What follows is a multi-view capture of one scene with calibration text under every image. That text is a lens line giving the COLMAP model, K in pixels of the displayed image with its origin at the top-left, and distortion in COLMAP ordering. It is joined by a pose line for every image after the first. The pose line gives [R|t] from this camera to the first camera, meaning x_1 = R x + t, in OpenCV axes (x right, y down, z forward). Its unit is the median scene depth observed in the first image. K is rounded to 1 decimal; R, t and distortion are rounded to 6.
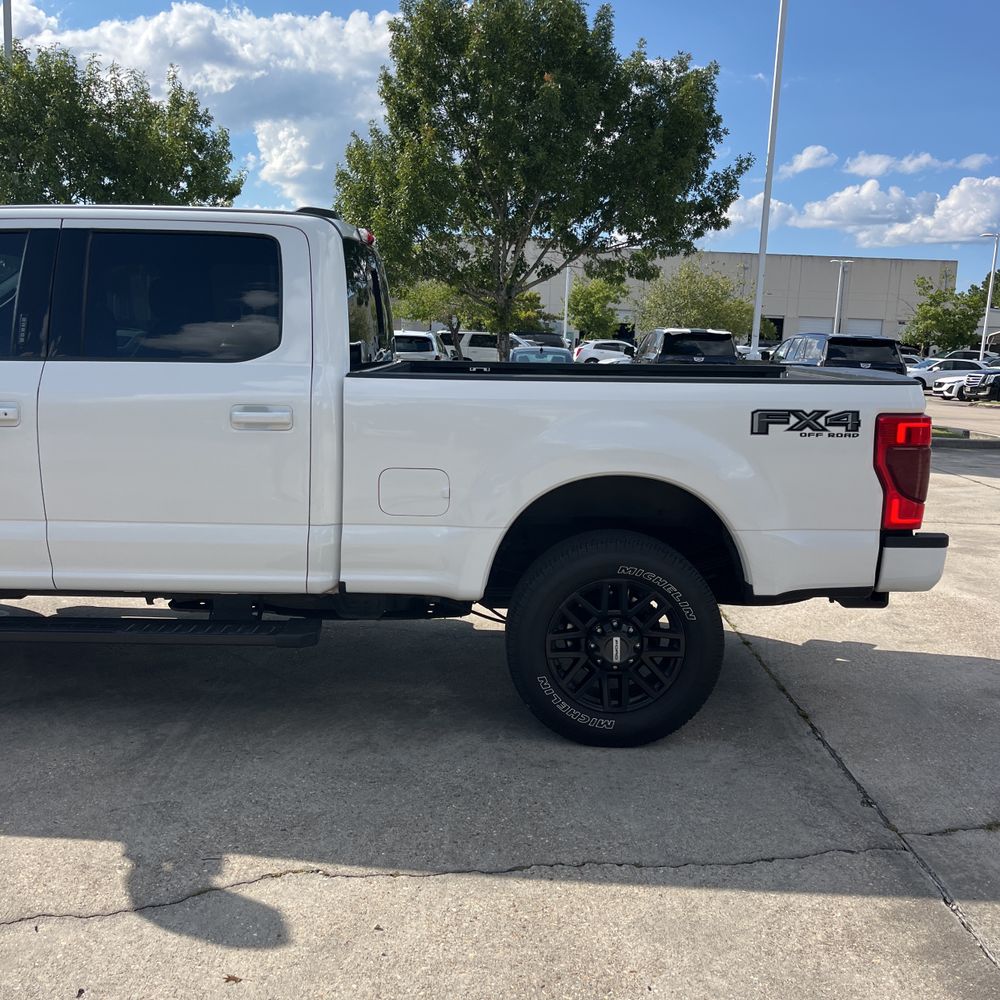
lens RADIAL K [[1011.5, 0, 505.3], [0, 1011.5, 516.2], [0, 0, 1]] dist [0.020153, -0.000668]
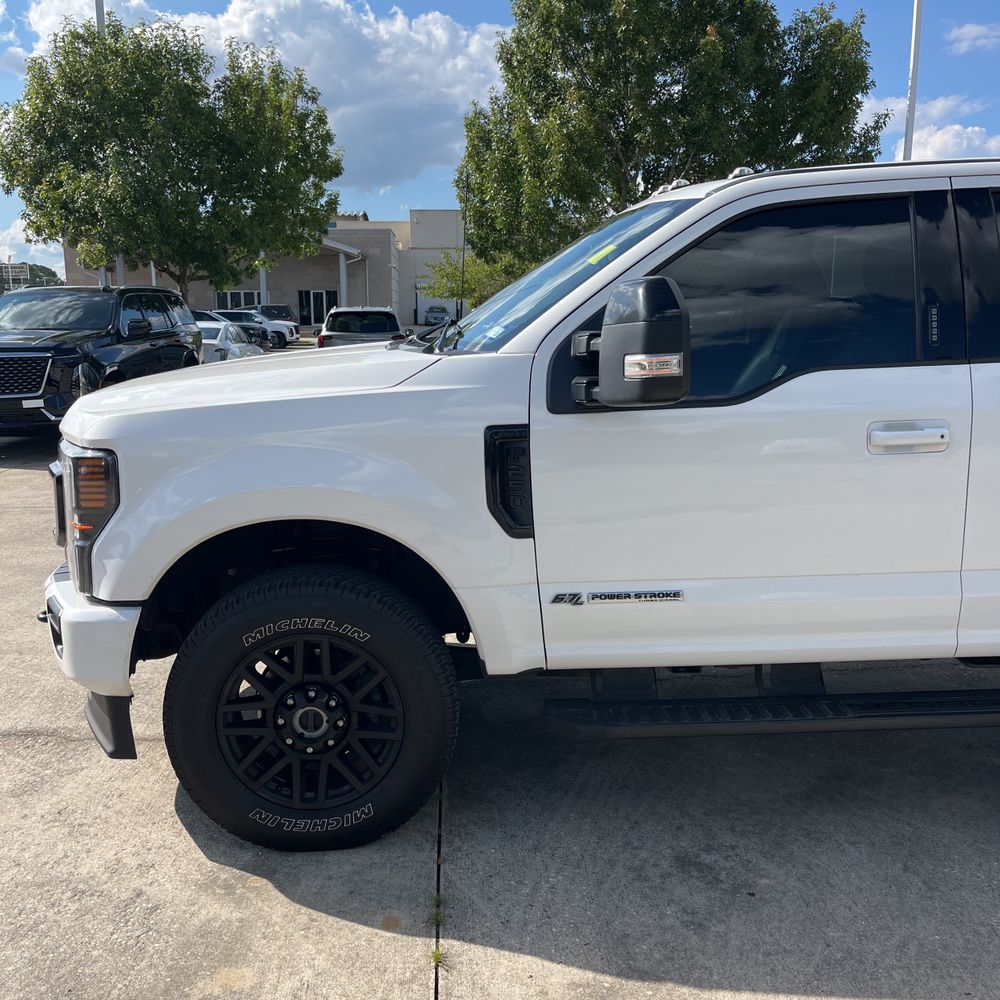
lens RADIAL K [[1011.4, 0, 493.4], [0, 1011.4, 508.8], [0, 0, 1]] dist [0.045010, -0.041431]
pose [[0.998629, -0.047871, 0.021181, -0.795747], [0.047513, 0.998724, 0.017106, -0.070942], [-0.021972, -0.016076, 0.999629, 0.229334]]
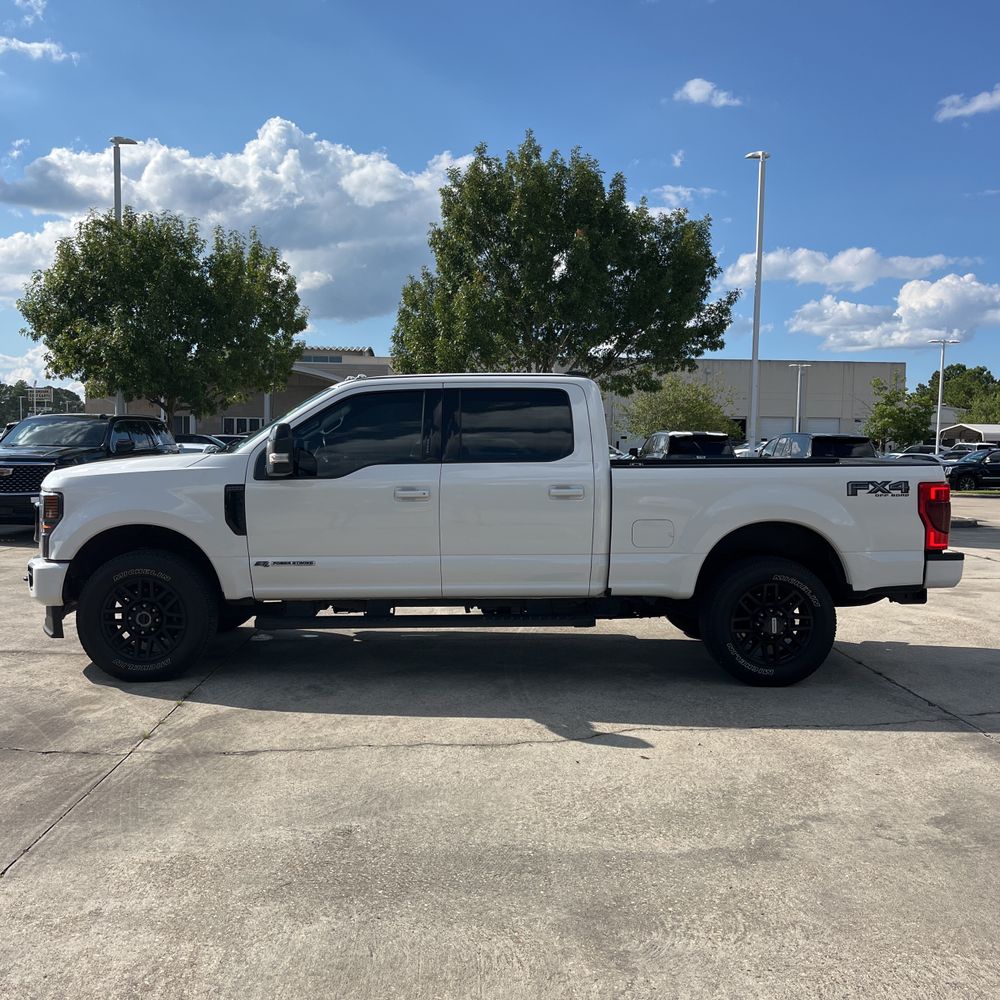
lens RADIAL K [[1003.8, 0, 492.5], [0, 1003.8, 504.8], [0, 0, 1]] dist [0.023467, -0.017812]
pose [[0.999511, -0.023138, 0.021037, -0.386021], [0.025350, 0.993408, -0.111795, 0.107461], [-0.018312, 0.112274, 0.993509, -0.671736]]
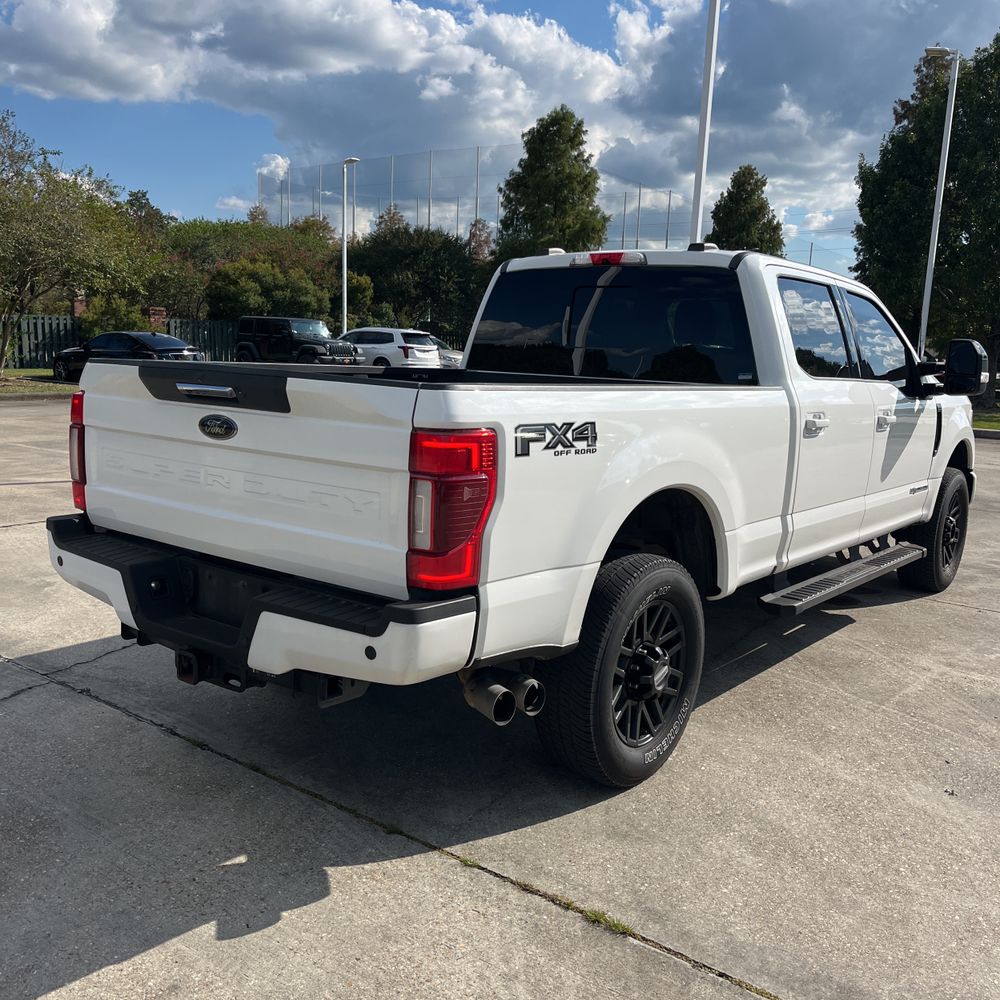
lens RADIAL K [[1015.5, 0, 503.1], [0, 1015.5, 505.2], [0, 0, 1]] dist [0.028397, -0.017422]
pose [[-0.614298, 0.072738, -0.785715, 0.928820], [-0.195726, 0.950578, 0.241026, -0.309558], [0.764414, 0.301847, -0.569701, 1.875292]]
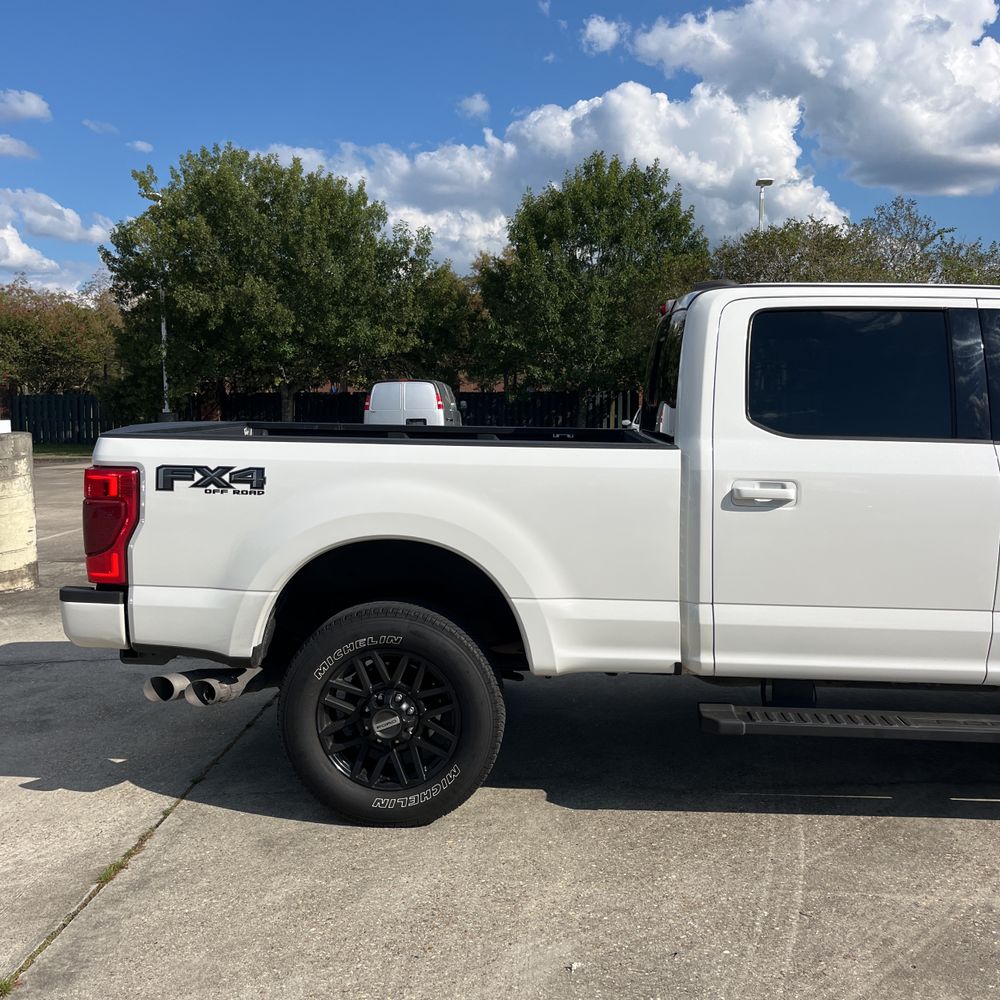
lens RADIAL K [[1014.2, 0, 503.7], [0, 1014.2, 483.2], [0, 0, 1]] dist [0.032527, -0.026502]
pose [[-0.997610, -0.038518, 0.057356, -0.049343], [-0.021860, 0.963494, 0.266837, -0.436968], [-0.065540, 0.264946, -0.962033, 2.353465]]
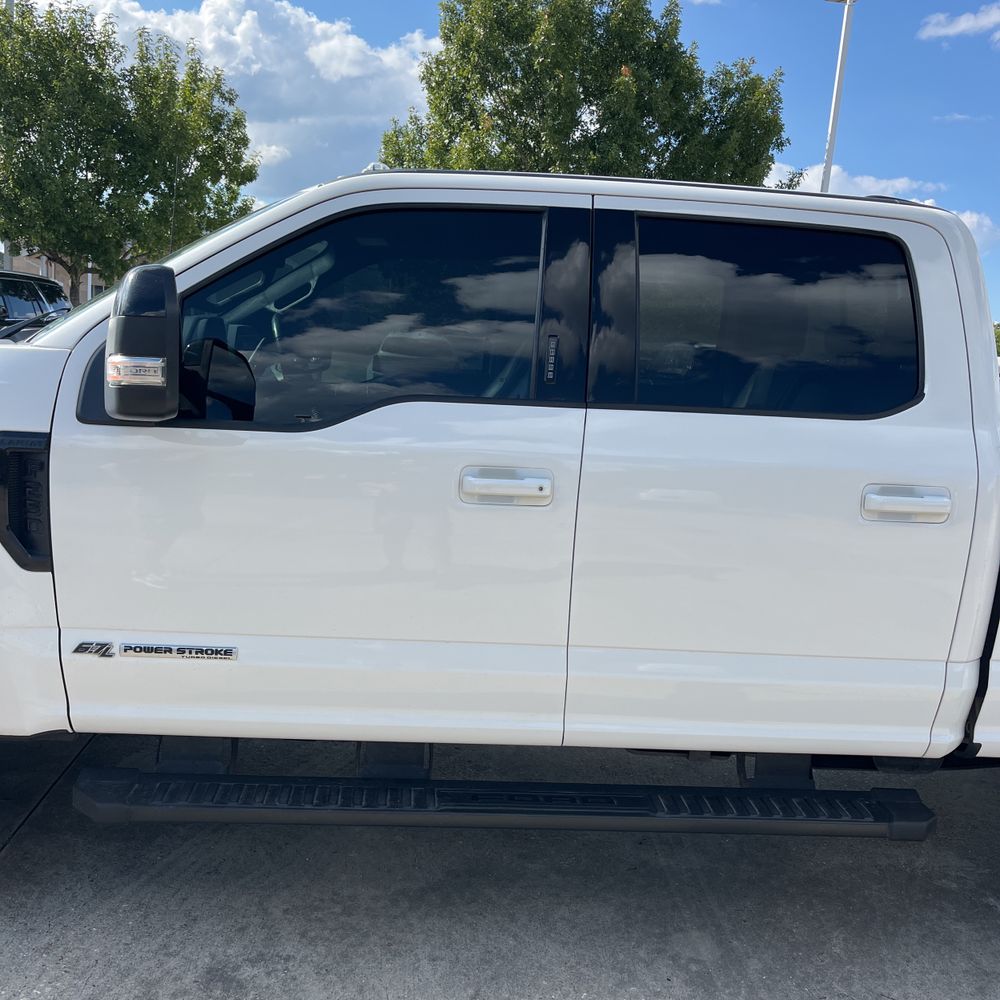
lens RADIAL K [[1015.5, 0, 503.1], [0, 1015.5, 505.2], [0, 0, 1]] dist [0.028397, -0.017422]
pose [[0.996194, 0.031063, 0.081446, -0.534624], [-0.030028, 0.999452, -0.013908, -0.075458], [-0.081834, 0.011409, 0.996581, 0.332321]]
